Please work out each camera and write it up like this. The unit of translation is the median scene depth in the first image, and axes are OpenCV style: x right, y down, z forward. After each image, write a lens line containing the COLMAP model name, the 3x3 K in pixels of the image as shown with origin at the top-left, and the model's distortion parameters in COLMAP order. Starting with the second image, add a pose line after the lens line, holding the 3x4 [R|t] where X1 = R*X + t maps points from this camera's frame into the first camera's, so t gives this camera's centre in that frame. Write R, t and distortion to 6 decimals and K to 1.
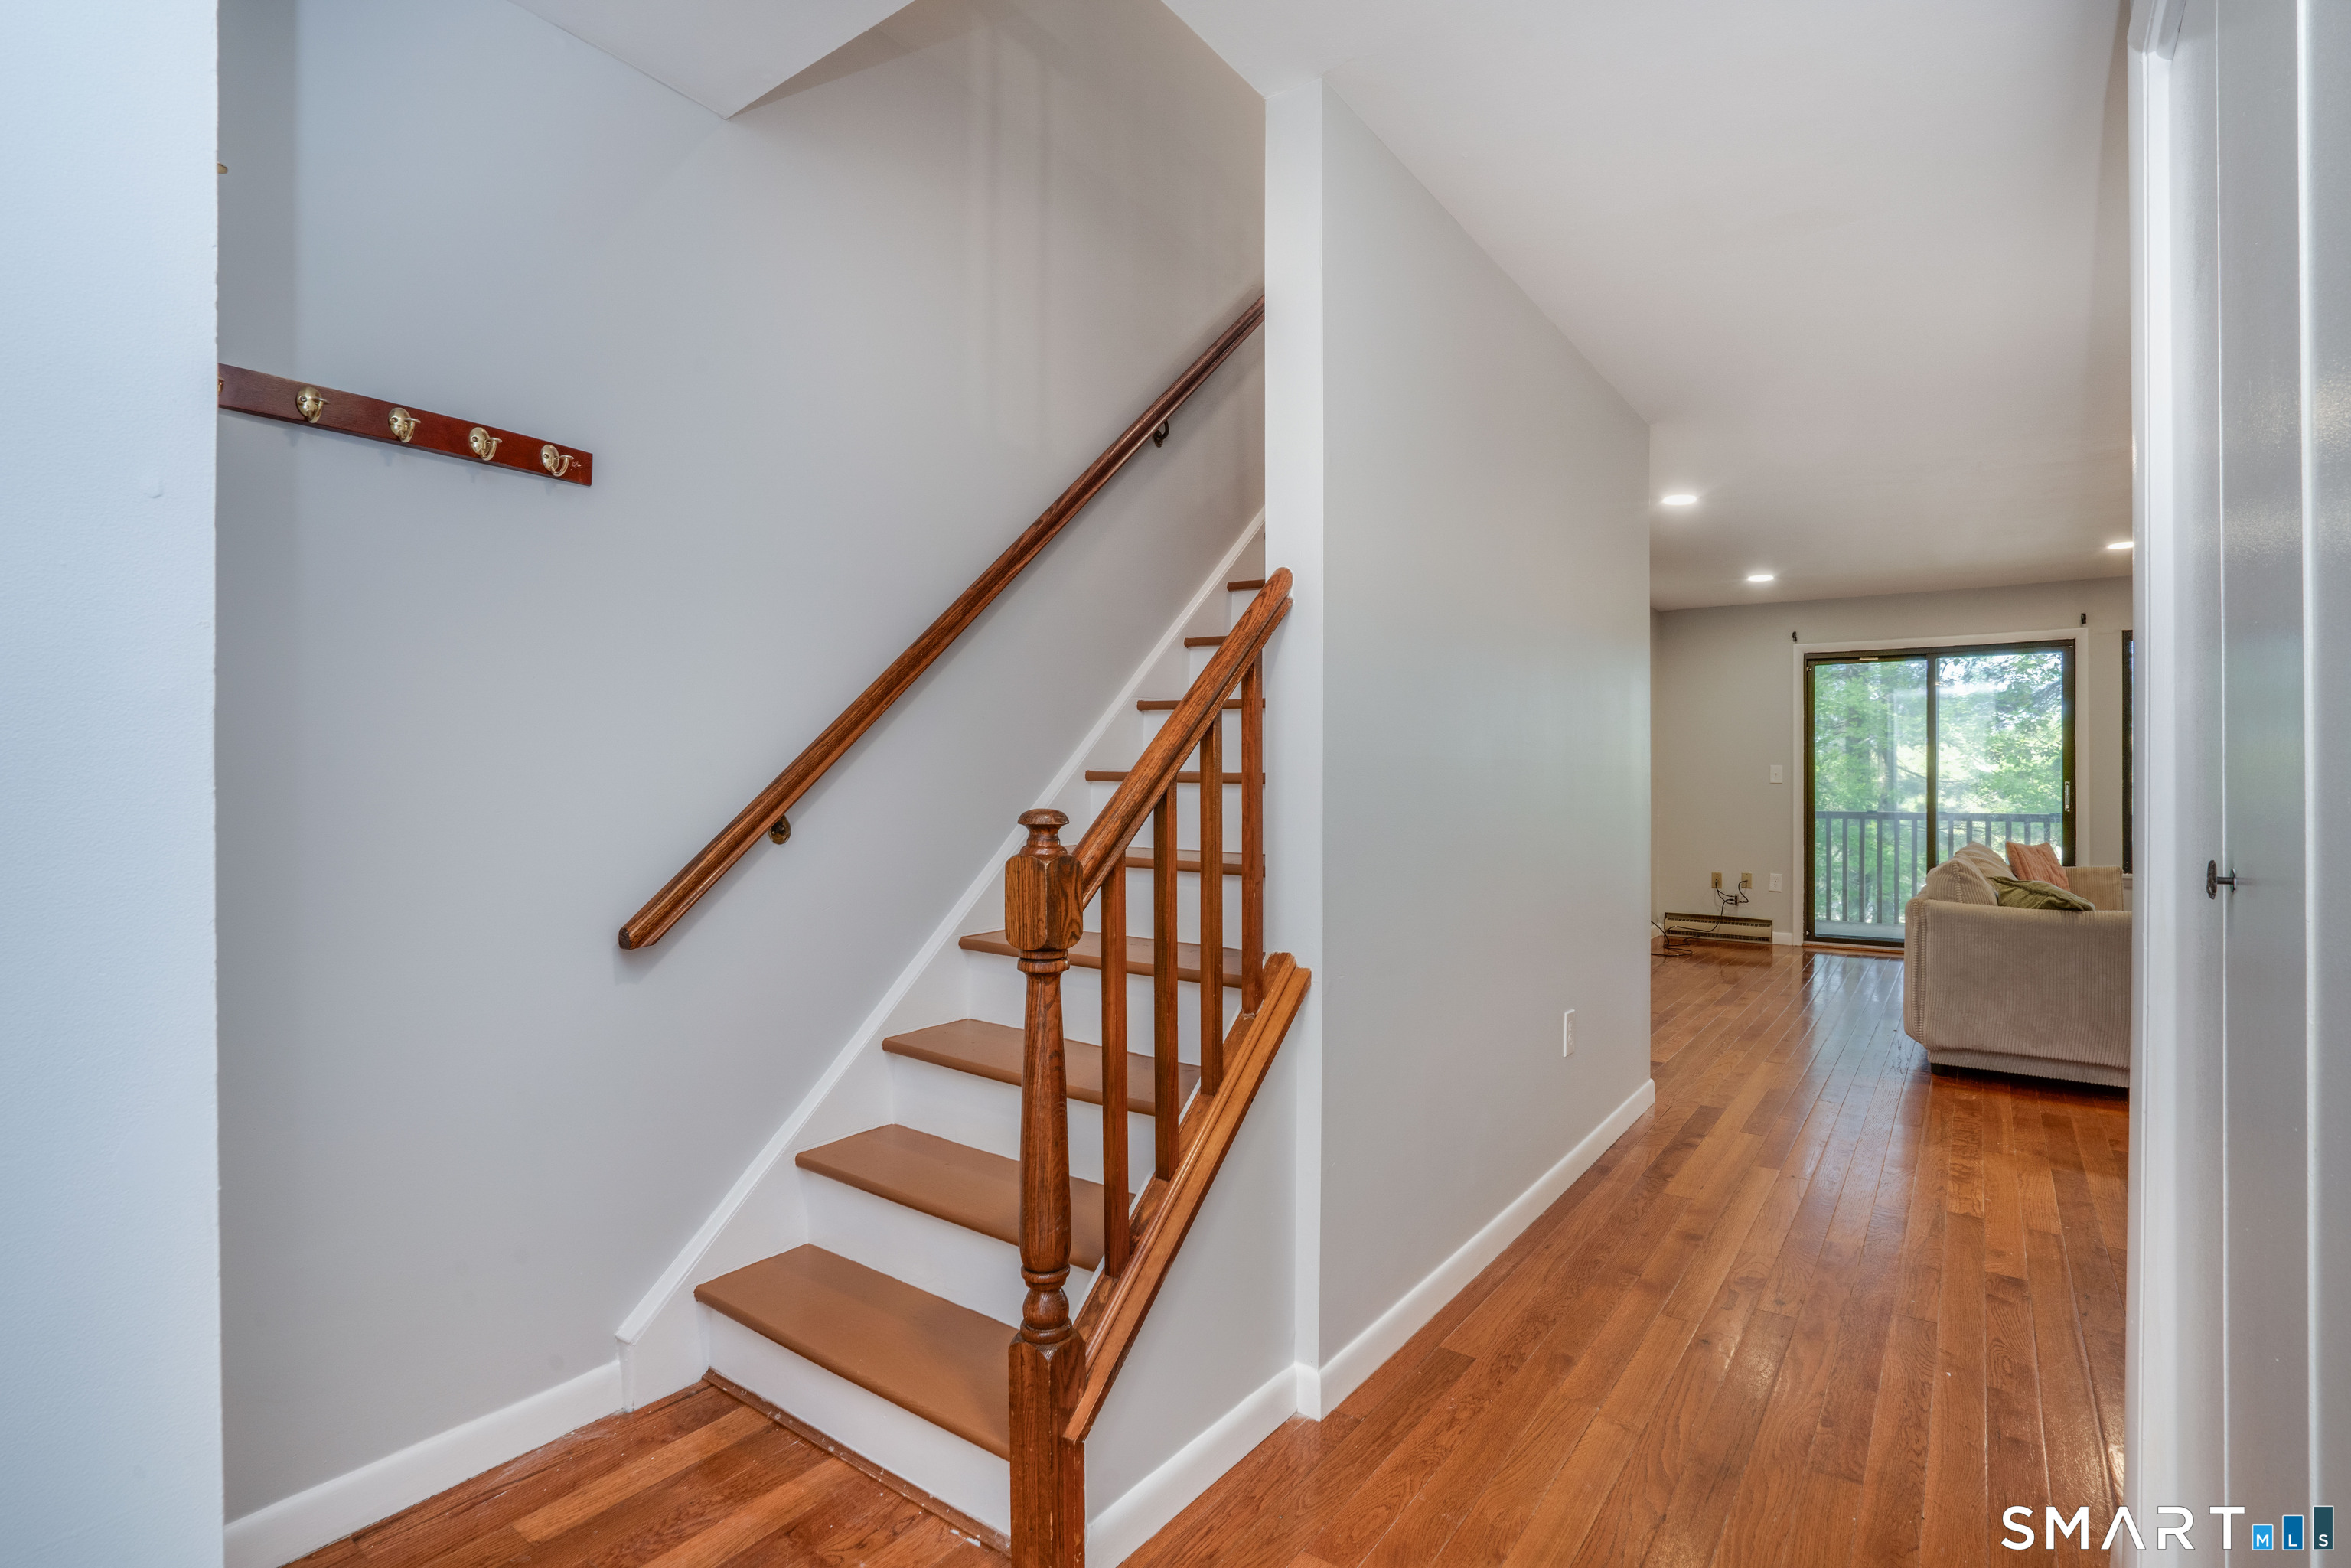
lens RADIAL K [[1114.3, 0, 1175.5], [0, 1114.3, 784.0], [0, 0, 1]] dist [-0.014954, 0.000252]
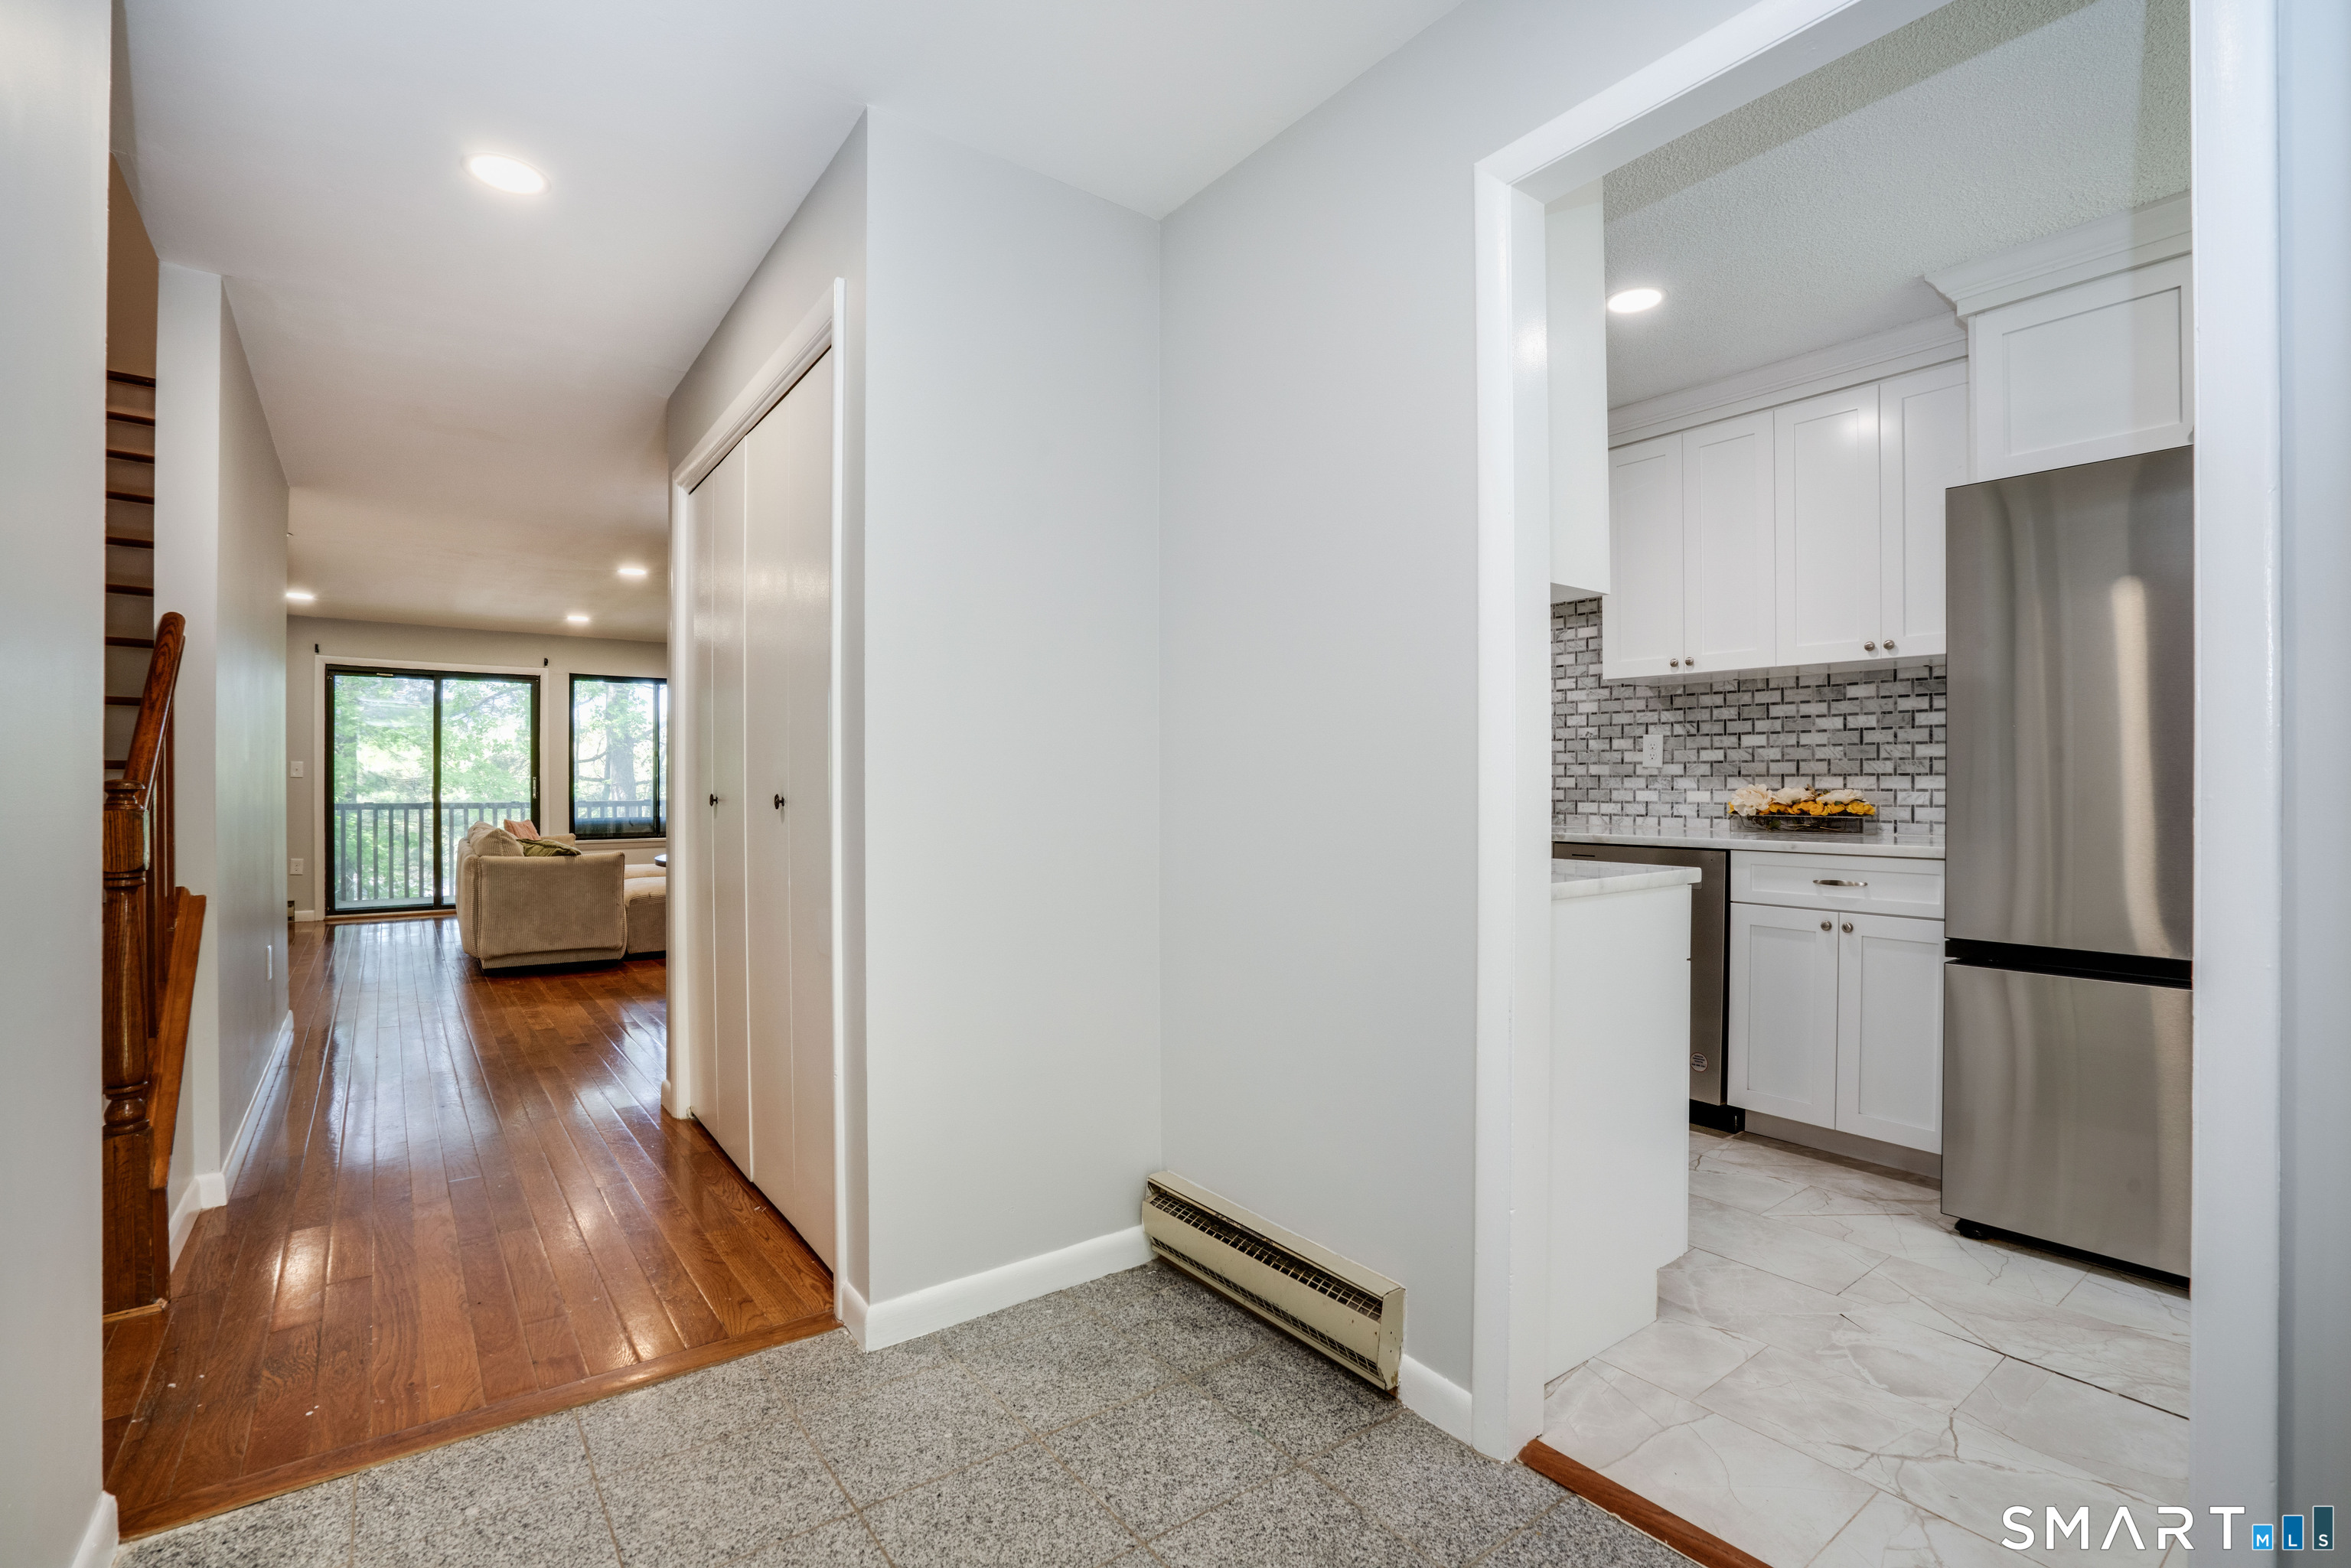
lens RADIAL K [[1064.9, 0, 1208.9], [0, 1064.9, 784.8], [0, 0, 1]] dist [-0.017708, -0.000040]
pose [[0.268577, -0.001144, 0.963258, -0.256834], [0.001686, 0.999998, 0.000718, 0.008329], [-0.963257, 0.001431, 0.268578, -0.185350]]
